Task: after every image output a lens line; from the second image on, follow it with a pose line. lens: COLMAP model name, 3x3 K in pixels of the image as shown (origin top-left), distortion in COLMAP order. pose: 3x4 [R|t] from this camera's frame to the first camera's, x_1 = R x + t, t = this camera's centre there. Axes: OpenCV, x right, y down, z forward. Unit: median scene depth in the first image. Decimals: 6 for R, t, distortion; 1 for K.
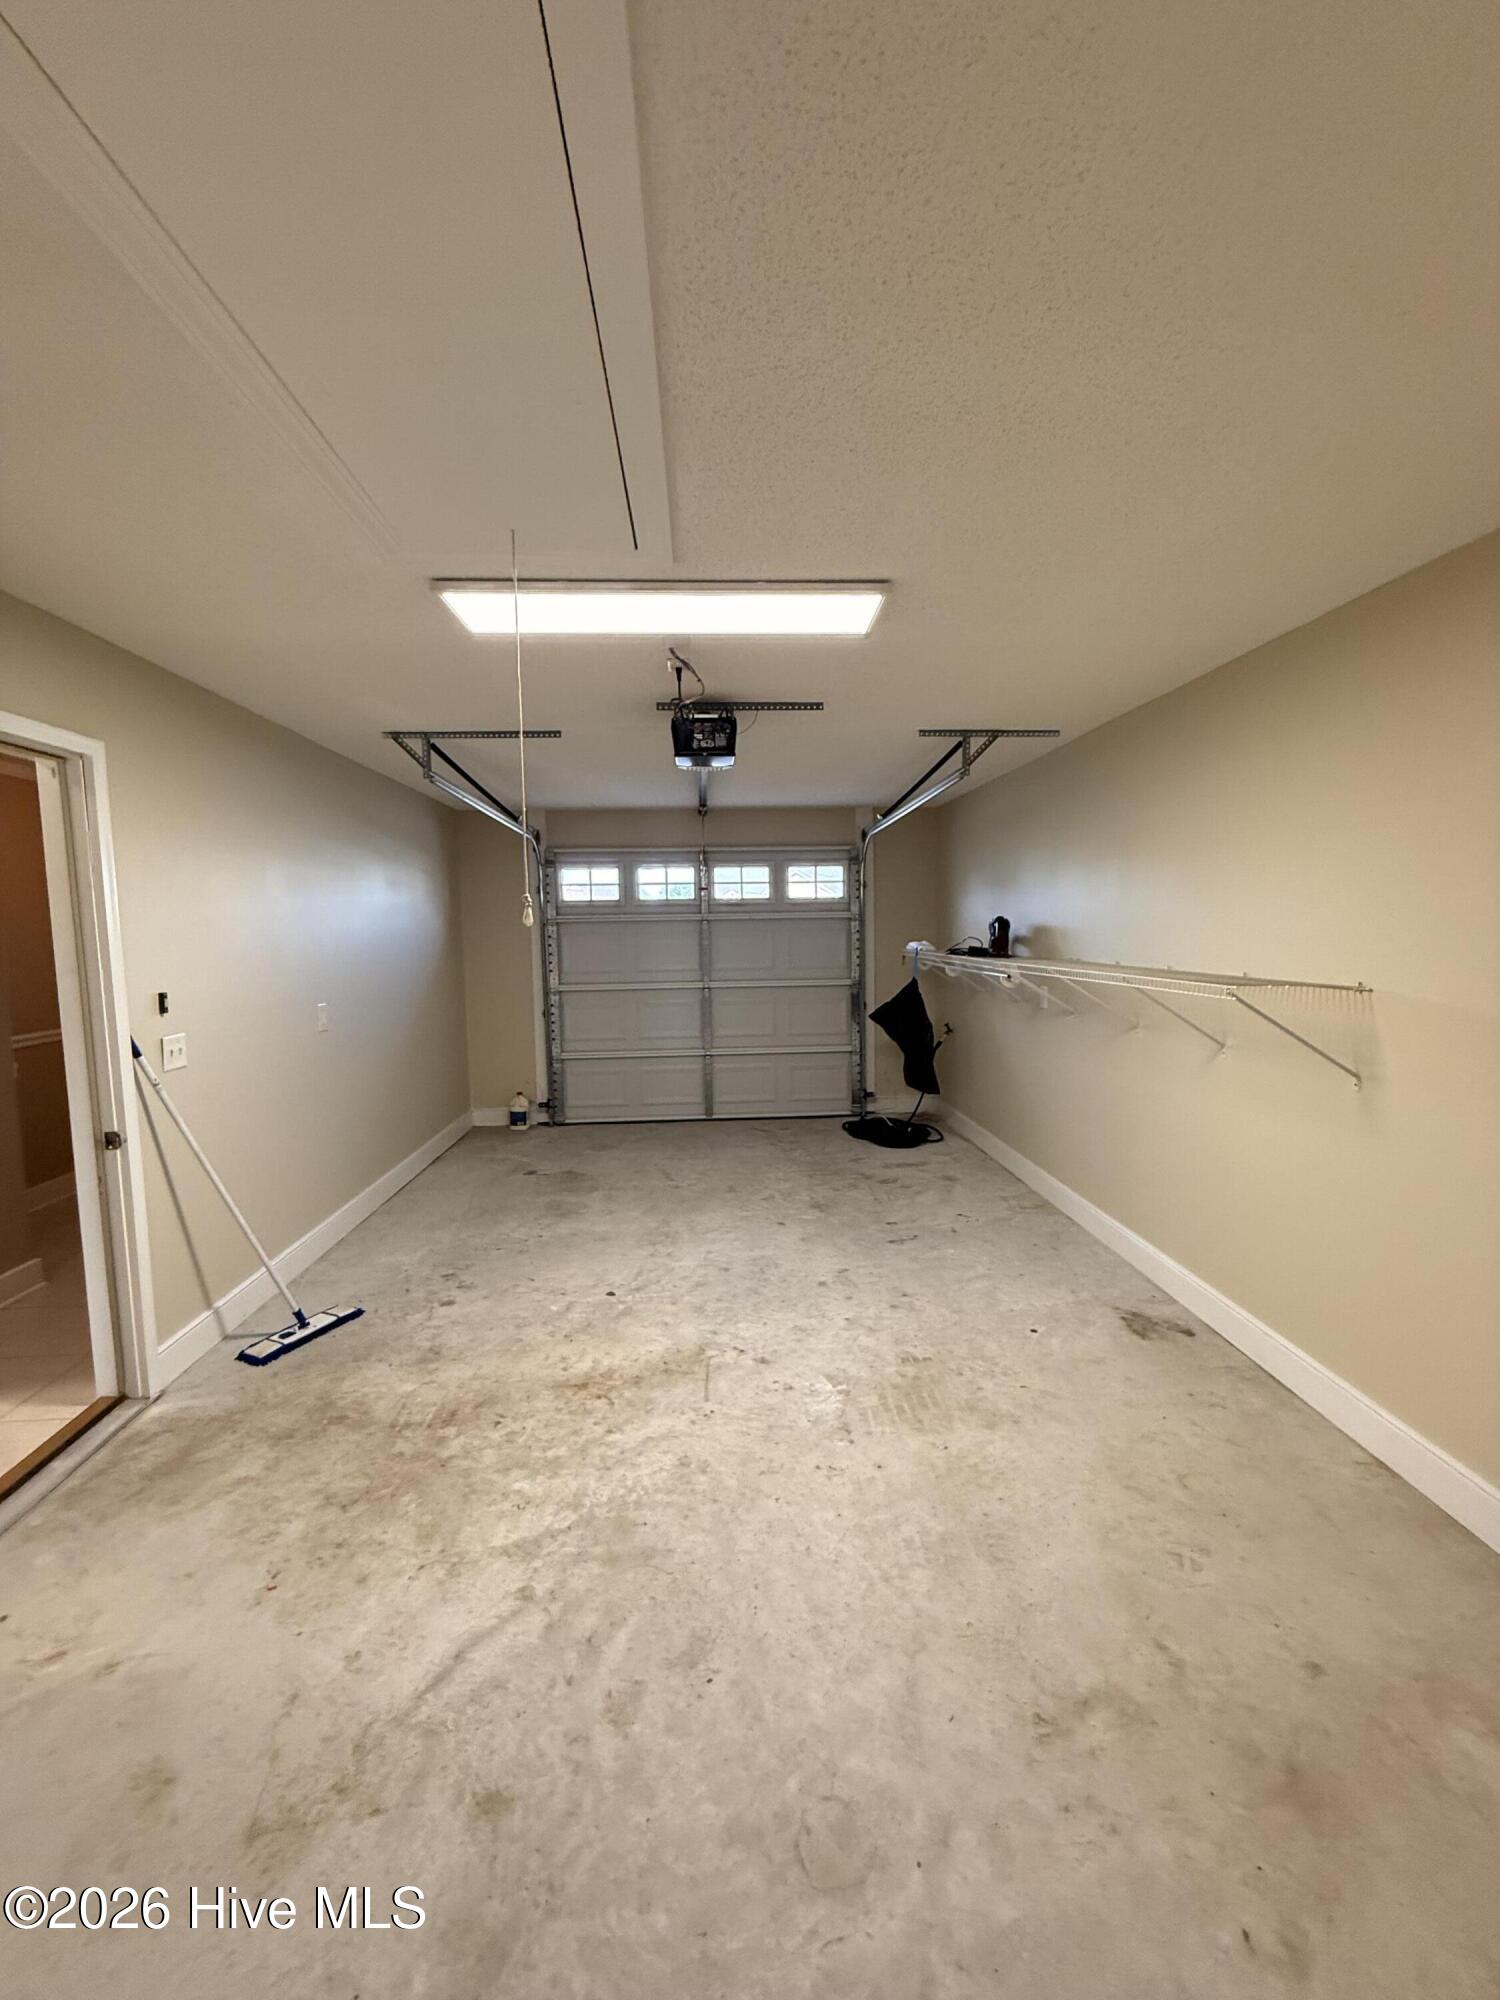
lens RADIAL K [[801.5, 0, 750.1], [0, 801.5, 1002.0], [0, 0, 1]] dist [-0.001415, 0.001060]
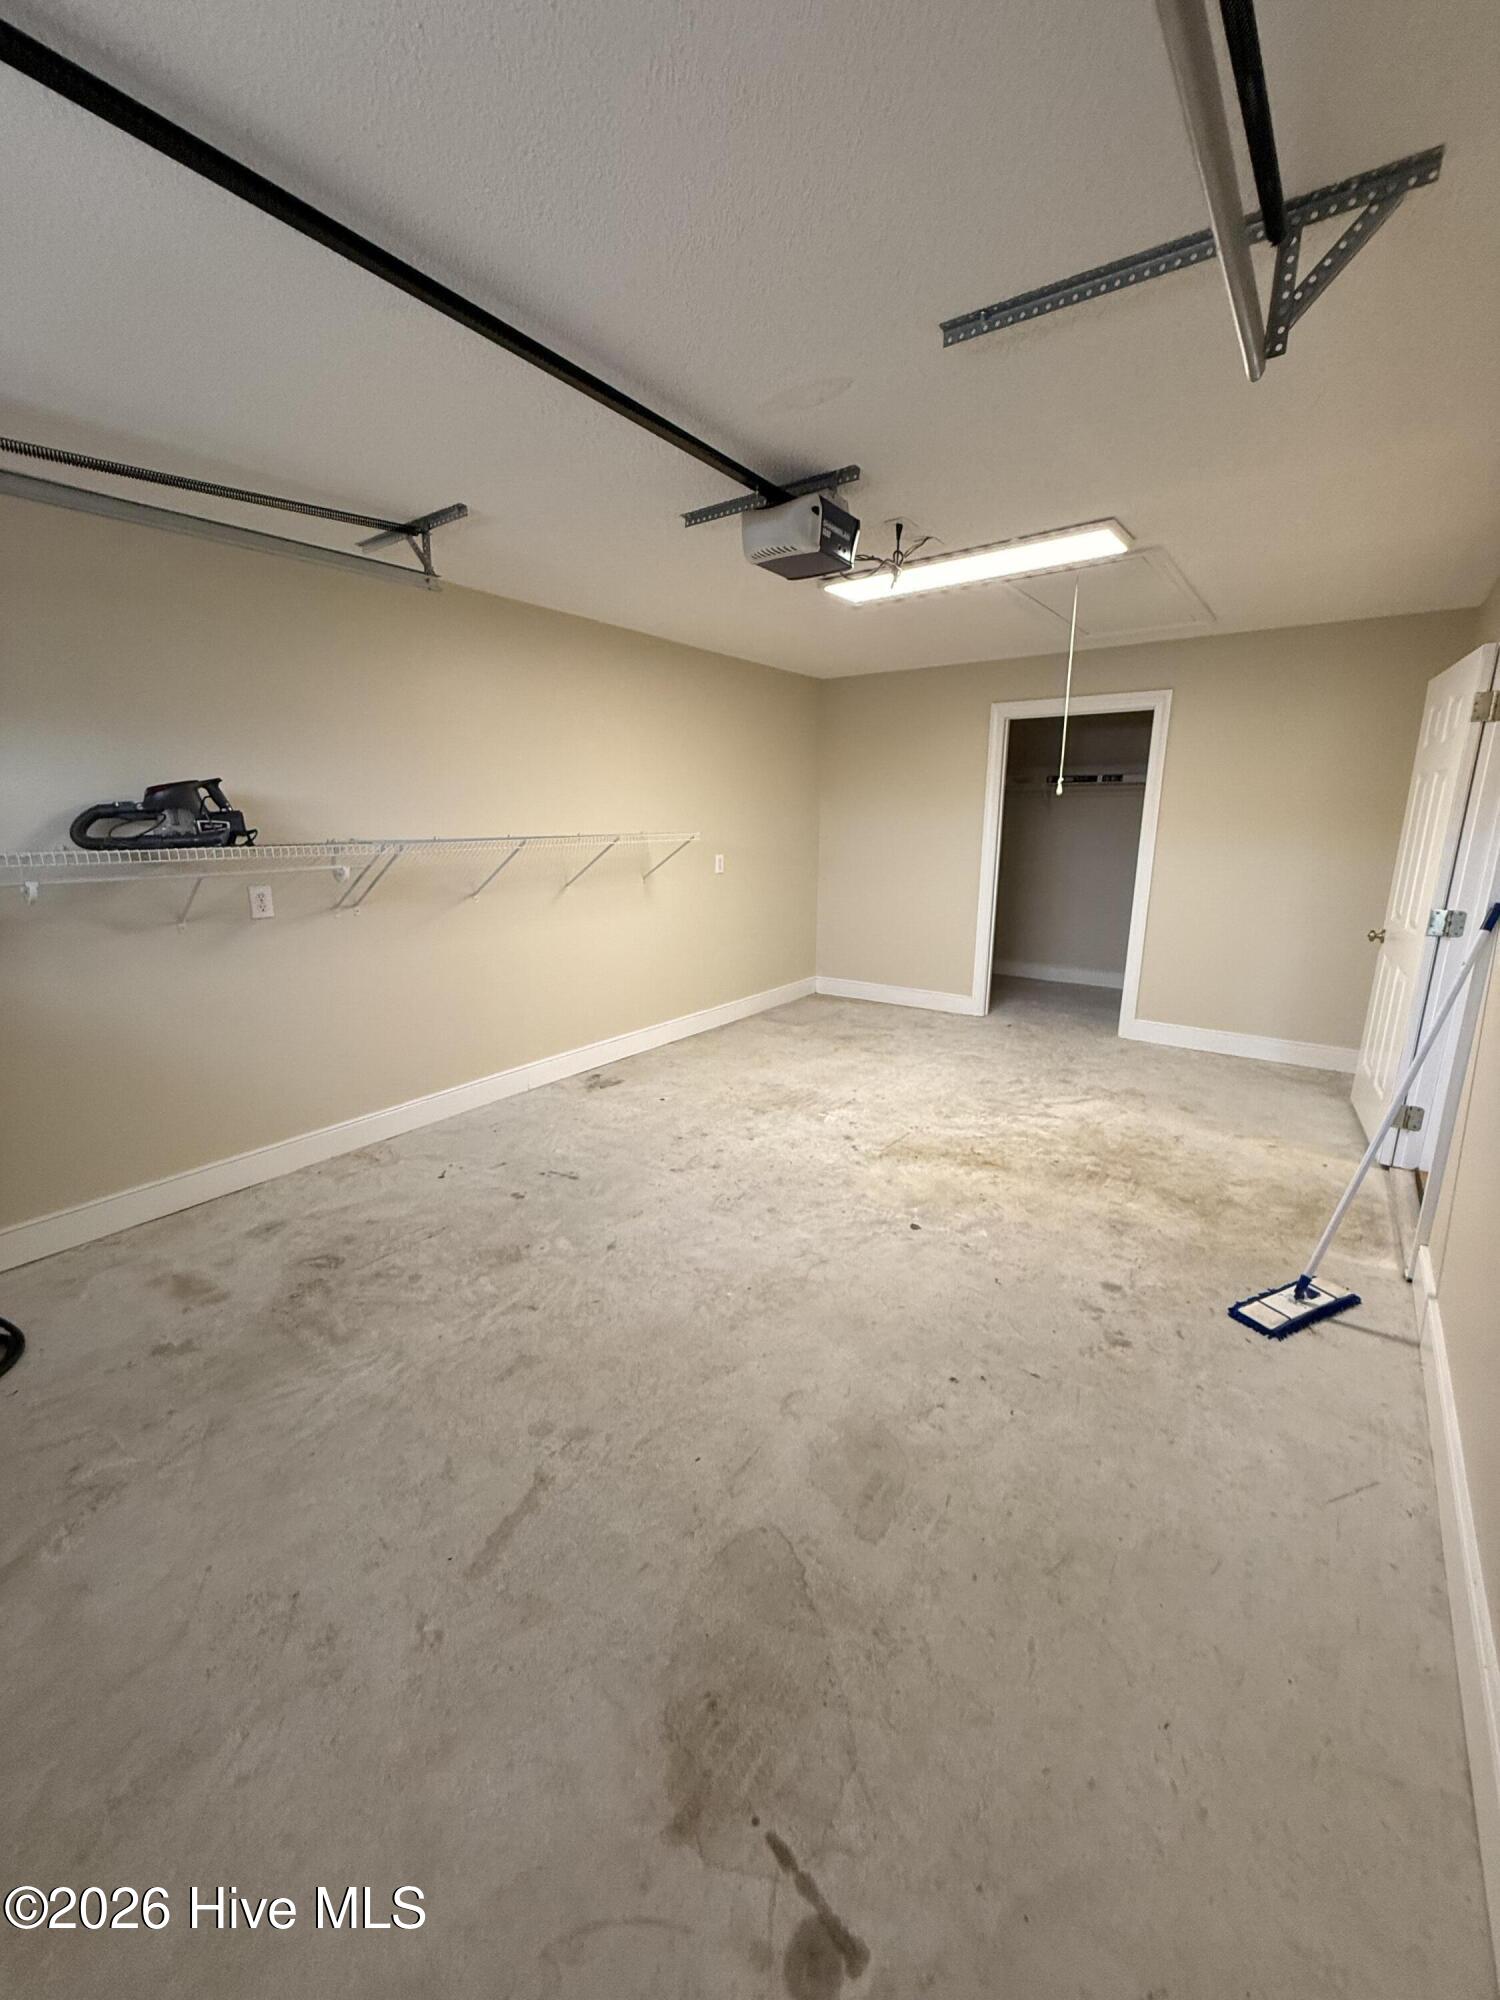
lens RADIAL K [[801.5, 0, 749.2], [0, 801.5, 1002.3], [0, 0, 1]] dist [-0.001415, 0.001060]
pose [[-0.769545, -0.136268, 0.623885, -0.623376], [0.068026, 0.953916, 0.292261, -0.149311], [-0.634959, 0.267348, -0.724811, 1.926261]]
